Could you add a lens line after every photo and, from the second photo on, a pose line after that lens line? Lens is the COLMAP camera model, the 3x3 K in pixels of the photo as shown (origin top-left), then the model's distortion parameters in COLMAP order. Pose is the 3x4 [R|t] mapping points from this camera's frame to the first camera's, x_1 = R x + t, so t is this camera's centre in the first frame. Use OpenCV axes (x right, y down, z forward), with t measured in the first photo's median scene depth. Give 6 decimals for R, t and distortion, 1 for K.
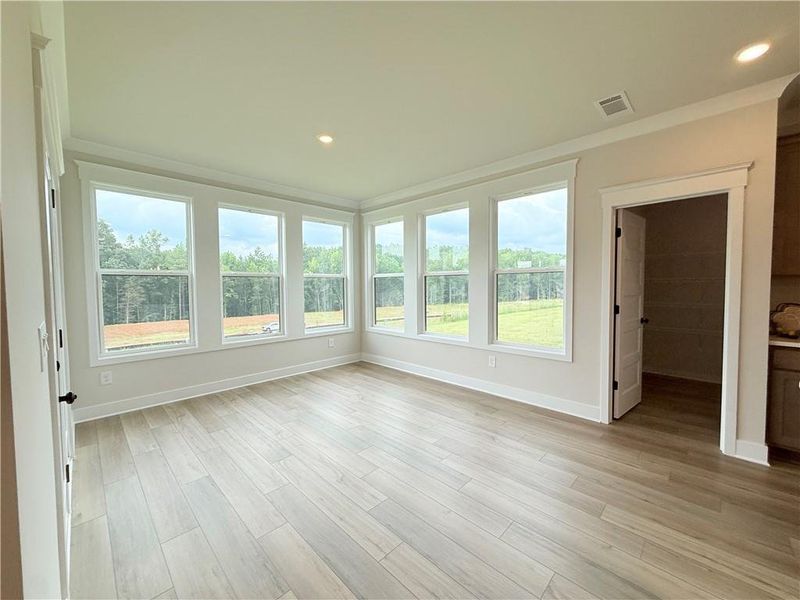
lens RADIAL K [[320.0, 0, 397.2], [0, 320.0, 301.4], [0, 0, 1]] dist [-0.003723, 0.000913]
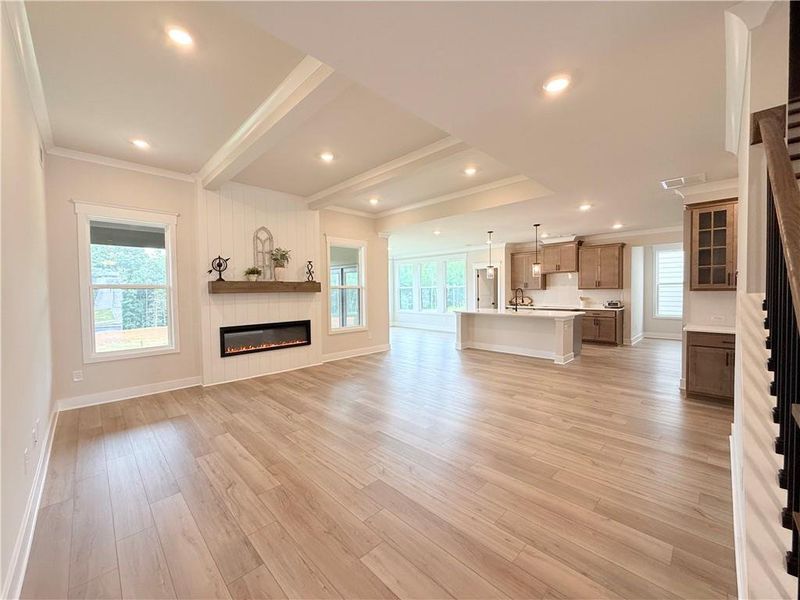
lens RADIAL K [[320.0, 0, 396.3], [0, 320.0, 300.7], [0, 0, 1]] dist [-0.003723, 0.000913]
pose [[0.999833, -0.004767, -0.017638, -0.099176], [0.004449, 0.999828, -0.017999, 0.096380], [0.017721, 0.017918, 0.999682, -2.317440]]
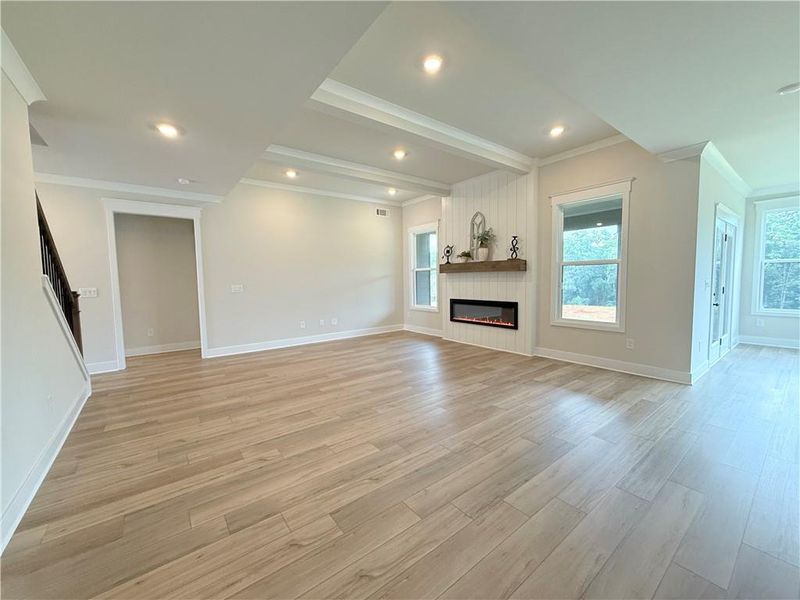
lens RADIAL K [[320.0, 0, 401.7], [0, 320.0, 301.7], [0, 0, 1]] dist [-0.003723, 0.000913]
pose [[-0.129535, 0.084305, -0.987984, 1.146512], [-0.030747, 0.995558, 0.088983, 0.037681], [0.991098, 0.041904, -0.126368, -0.779492]]
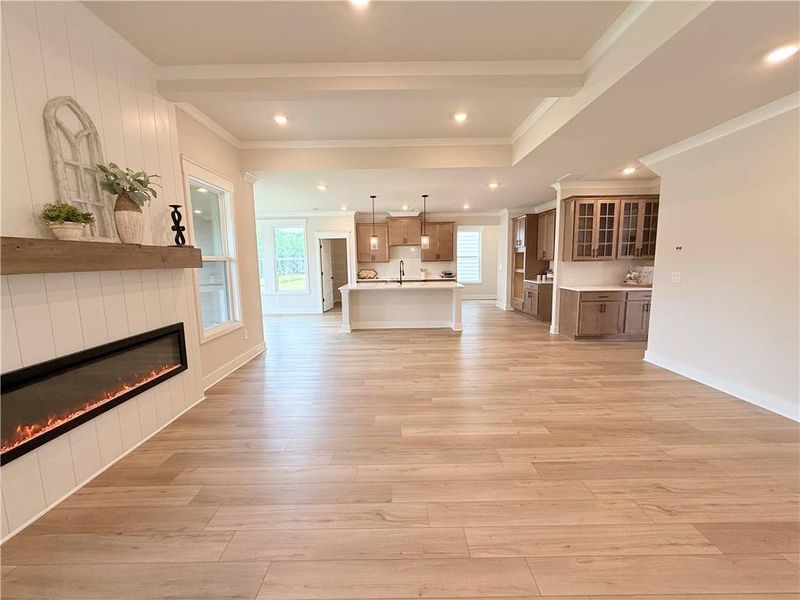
lens RADIAL K [[320.0, 0, 399.4], [0, 320.0, 300.6], [0, 0, 1]] dist [-0.003723, 0.000913]
pose [[0.708766, -0.094289, 0.699114, -0.870596], [0.048065, 0.995179, 0.085491, 0.055914], [-0.703805, -0.026990, 0.709881, -1.560936]]
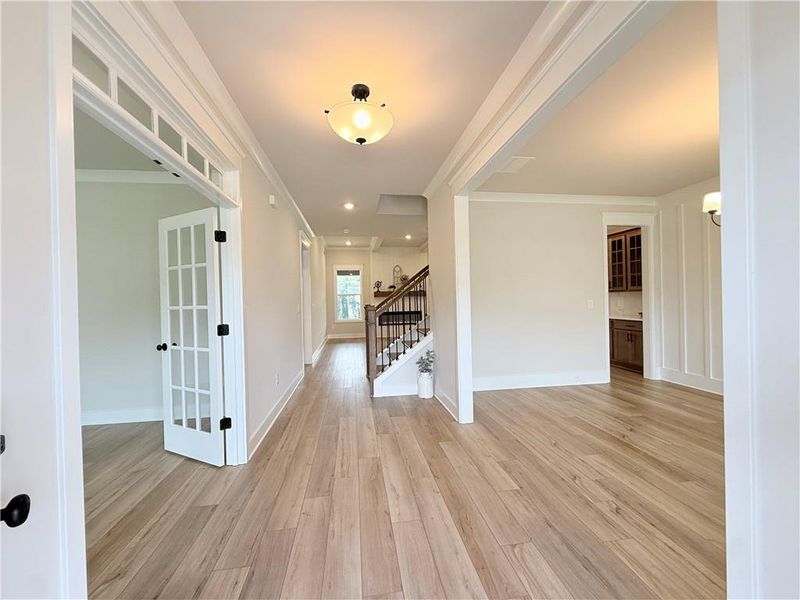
lens RADIAL K [[320.0, 0, 398.2], [0, 320.0, 299.8], [0, 0, 1]] dist [-0.003723, 0.000913]
pose [[0.794553, -0.010534, -0.607104, 1.375362], [-0.010670, 0.999453, -0.031306, 0.170400], [0.607102, 0.031352, 0.794005, -3.484962]]
